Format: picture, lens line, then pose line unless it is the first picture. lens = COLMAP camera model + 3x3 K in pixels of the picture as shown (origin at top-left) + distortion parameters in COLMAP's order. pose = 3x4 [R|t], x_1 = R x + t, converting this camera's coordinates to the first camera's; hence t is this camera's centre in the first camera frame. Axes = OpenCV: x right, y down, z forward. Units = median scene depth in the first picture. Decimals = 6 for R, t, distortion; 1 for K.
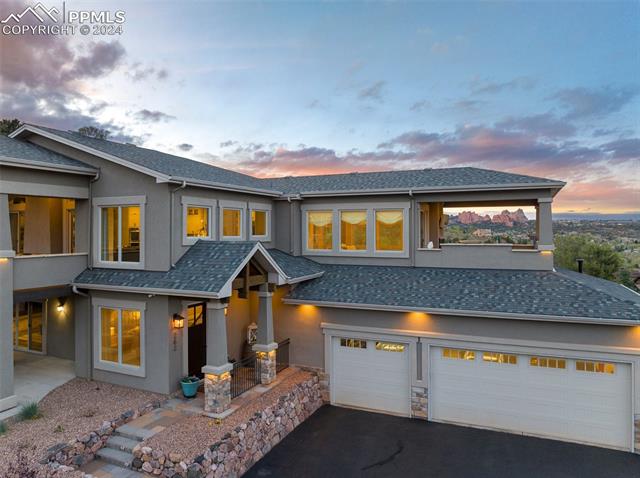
lens RADIAL K [[454.9, 0, 321.3], [0, 454.9, 226.0], [0, 0, 1]] dist [-0.044477, -0.001270]
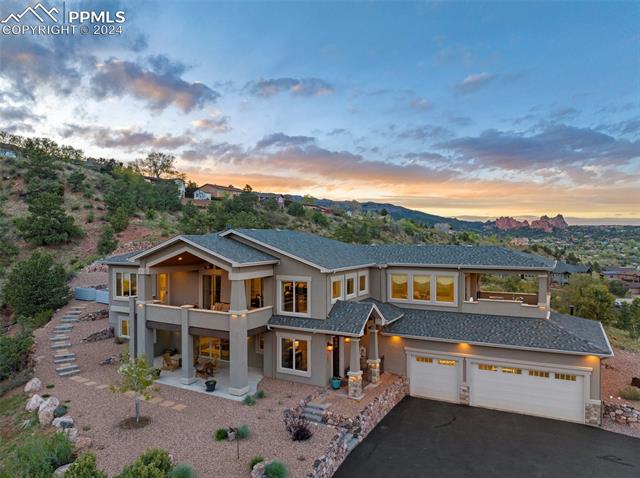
lens RADIAL K [[448.5, 0, 320.0], [0, 448.5, 239.0], [0, 0, 1]] dist [-0.045944, -0.001592]
pose [[0.996703, 0.001036, -0.081129, -0.200196], [0.000212, 0.999882, 0.015370, -0.236912], [0.081136, -0.015336, 0.996585, -0.743848]]
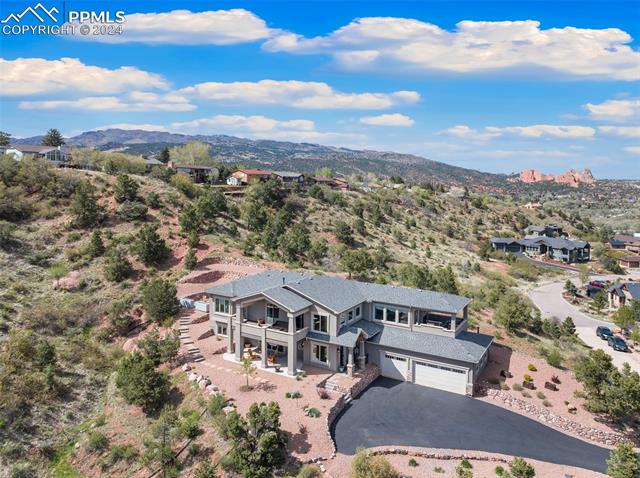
lens RADIAL K [[448.8, 0, 318.0], [0, 448.8, 209.2], [0, 0, 1]] dist [-0.042739, -0.000454]
pose [[0.991932, 0.015722, -0.125791, -0.051587], [-0.009431, 0.998682, 0.050450, -1.002971], [0.126419, -0.048856, 0.990773, -2.273858]]
